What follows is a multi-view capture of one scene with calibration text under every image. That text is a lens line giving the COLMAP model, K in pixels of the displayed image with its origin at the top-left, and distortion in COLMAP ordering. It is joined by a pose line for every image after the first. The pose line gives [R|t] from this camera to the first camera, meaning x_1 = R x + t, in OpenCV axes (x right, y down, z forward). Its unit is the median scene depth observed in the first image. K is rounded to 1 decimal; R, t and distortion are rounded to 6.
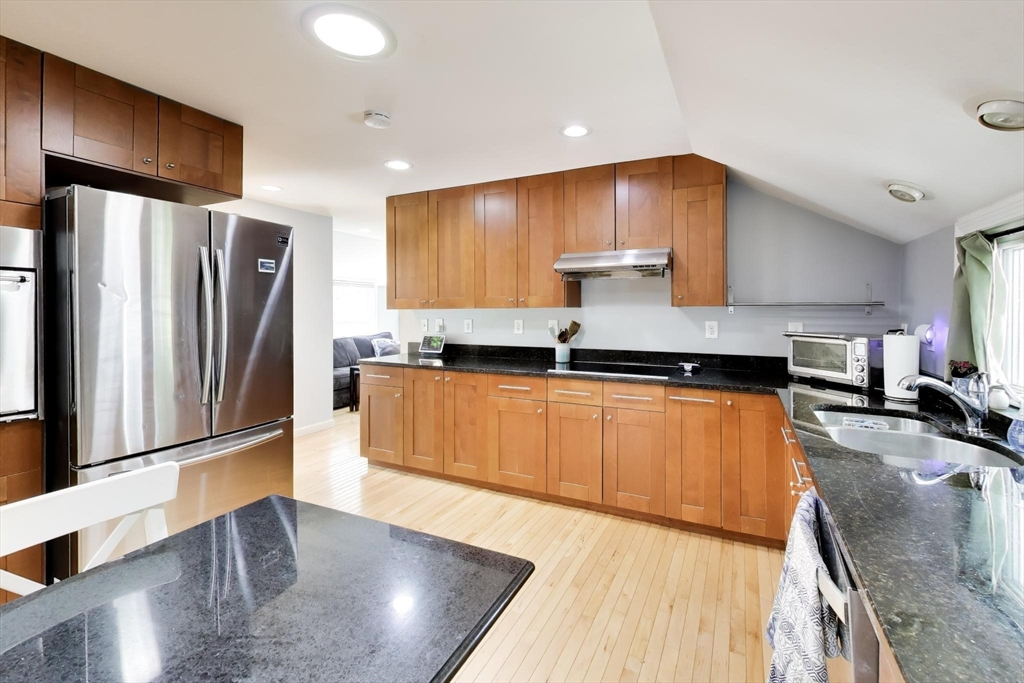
lens RADIAL K [[428.3, 0, 523.2], [0, 428.3, 309.3], [0, 0, 1]] dist [0.001454, 0.000070]
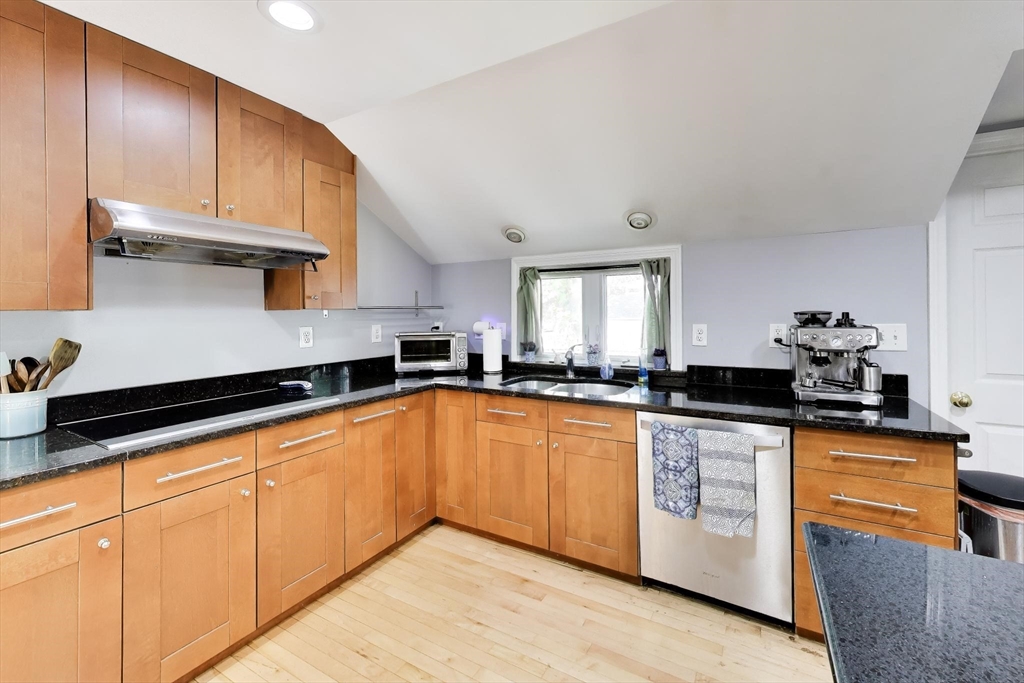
lens RADIAL K [[428.3, 0, 516.0], [0, 428.3, 310.5], [0, 0, 1]] dist [0.001454, 0.000070]
pose [[0.048090, 0.000203, 0.998843, -0.451898], [0.005386, 0.999985, -0.000463, -0.002258], [-0.998828, 0.005402, 0.048088, 0.648770]]
